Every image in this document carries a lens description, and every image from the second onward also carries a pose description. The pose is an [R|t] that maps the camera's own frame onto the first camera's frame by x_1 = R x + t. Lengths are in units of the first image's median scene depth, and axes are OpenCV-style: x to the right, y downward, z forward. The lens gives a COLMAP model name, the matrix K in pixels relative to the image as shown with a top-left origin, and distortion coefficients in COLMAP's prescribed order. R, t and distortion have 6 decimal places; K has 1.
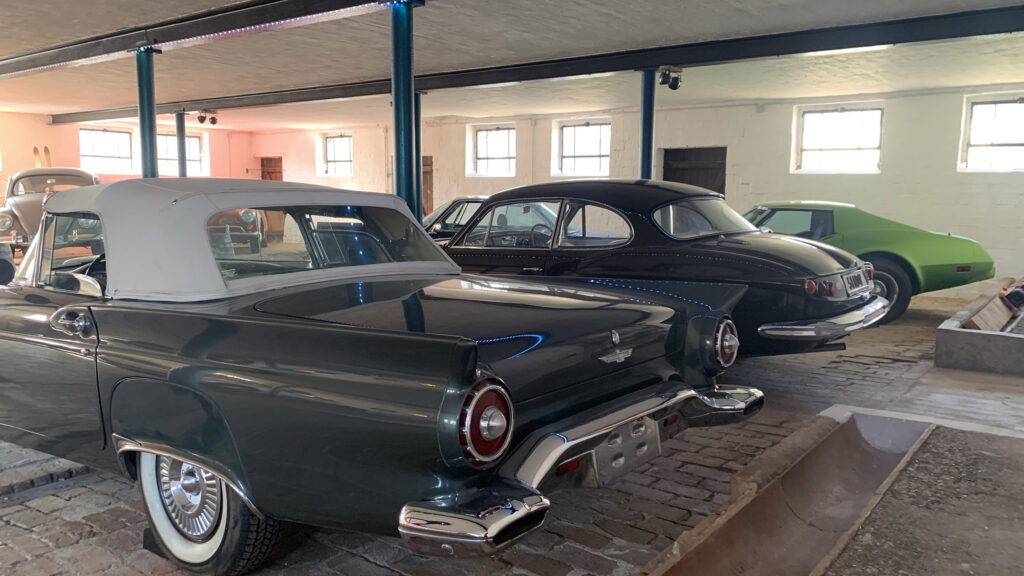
lens RADIAL K [[801.5, 0, 506.9], [0, 801.5, 274.3], [0, 0, 1]] dist [0.015878, -0.007829]
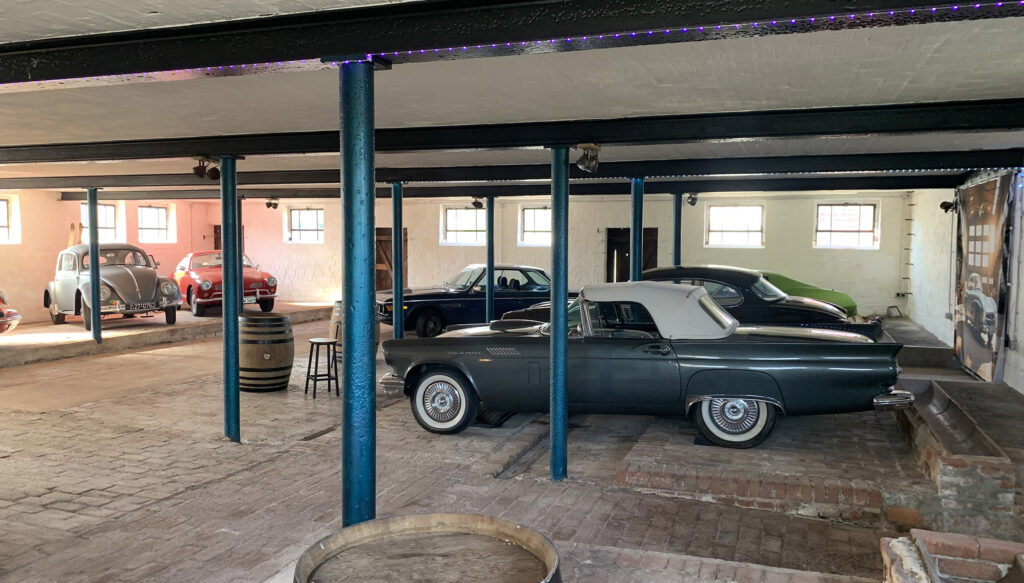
lens RADIAL K [[776.6, 0, 512.0], [0, 776.6, 291.5], [0, 0, 1]] dist [0.041847, -0.000080]
pose [[0.956998, -0.023823, 0.289114, -0.393757], [0.033419, 0.999041, -0.028300, -0.015428], [-0.288163, 0.036745, 0.956876, -0.261108]]
